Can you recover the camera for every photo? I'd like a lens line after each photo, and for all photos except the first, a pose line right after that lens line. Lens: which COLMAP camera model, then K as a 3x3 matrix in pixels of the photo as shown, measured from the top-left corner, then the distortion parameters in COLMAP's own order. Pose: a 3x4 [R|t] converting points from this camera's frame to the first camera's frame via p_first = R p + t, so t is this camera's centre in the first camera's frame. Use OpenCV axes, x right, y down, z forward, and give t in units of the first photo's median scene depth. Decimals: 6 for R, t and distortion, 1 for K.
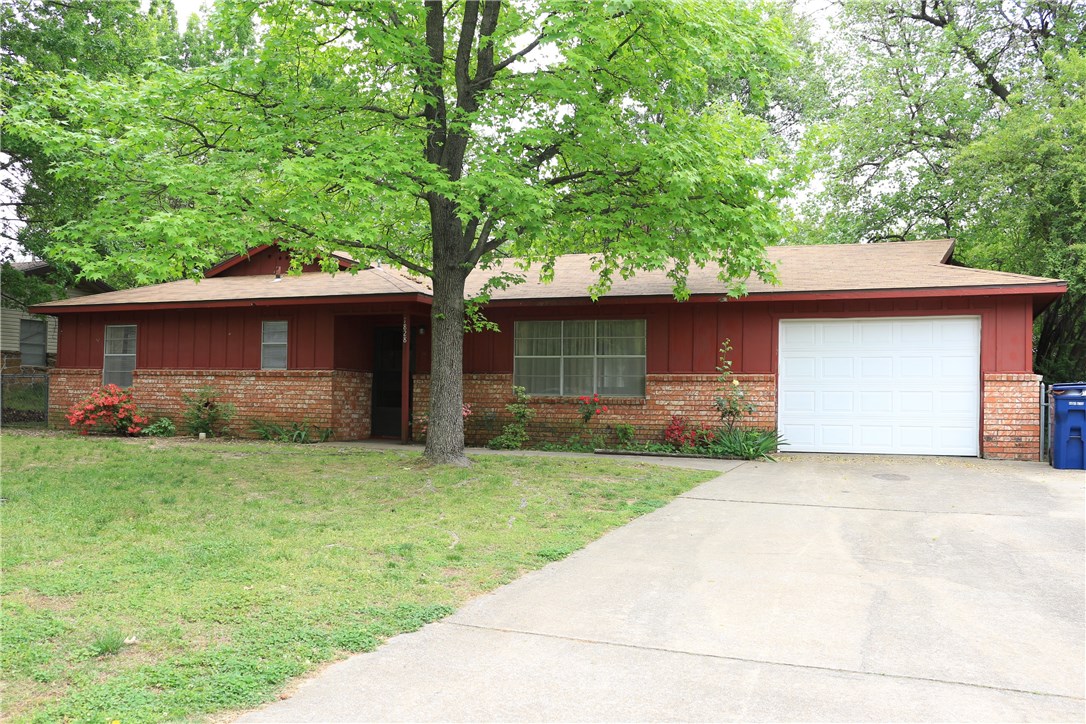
lens RADIAL K [[1004.4, 0, 540.1], [0, 1004.4, 369.3], [0, 0, 1]] dist [-0.125425, 0.011120]
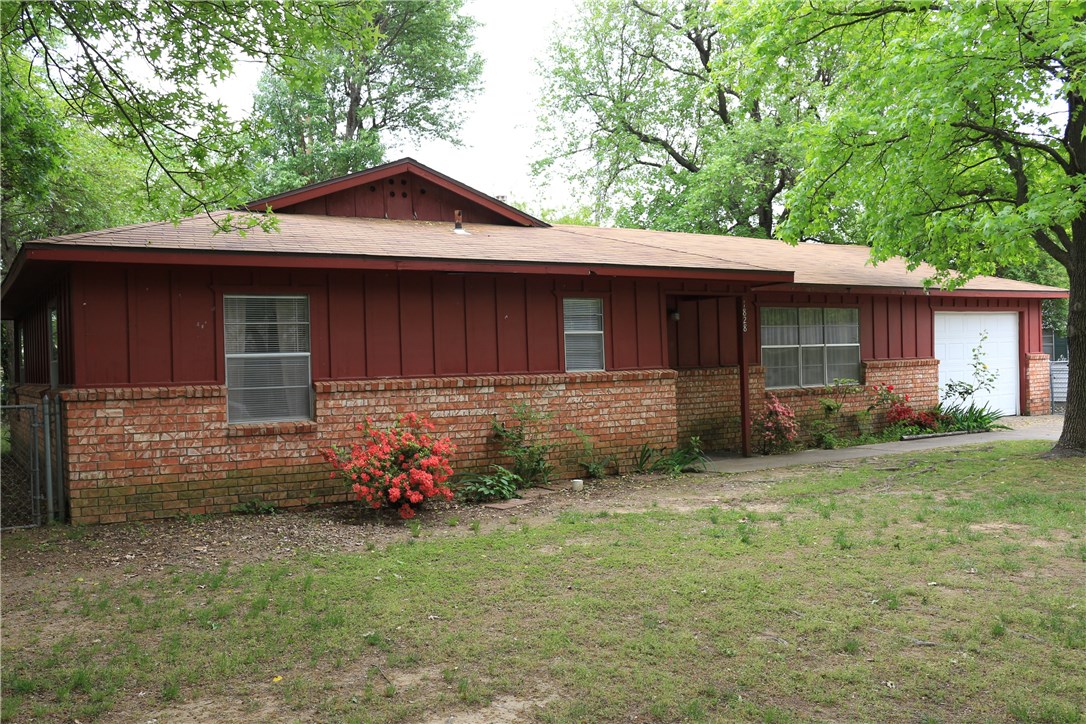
lens RADIAL K [[1007.2, 0, 543.0], [0, 1007.2, 362.0], [0, 0, 1]] dist [-0.121669, -0.005635]
pose [[0.538221, -0.031933, 0.842199, -0.899916], [0.011803, 0.999470, 0.030353, -0.028604], [-0.842721, -0.006396, 0.538312, 0.699727]]
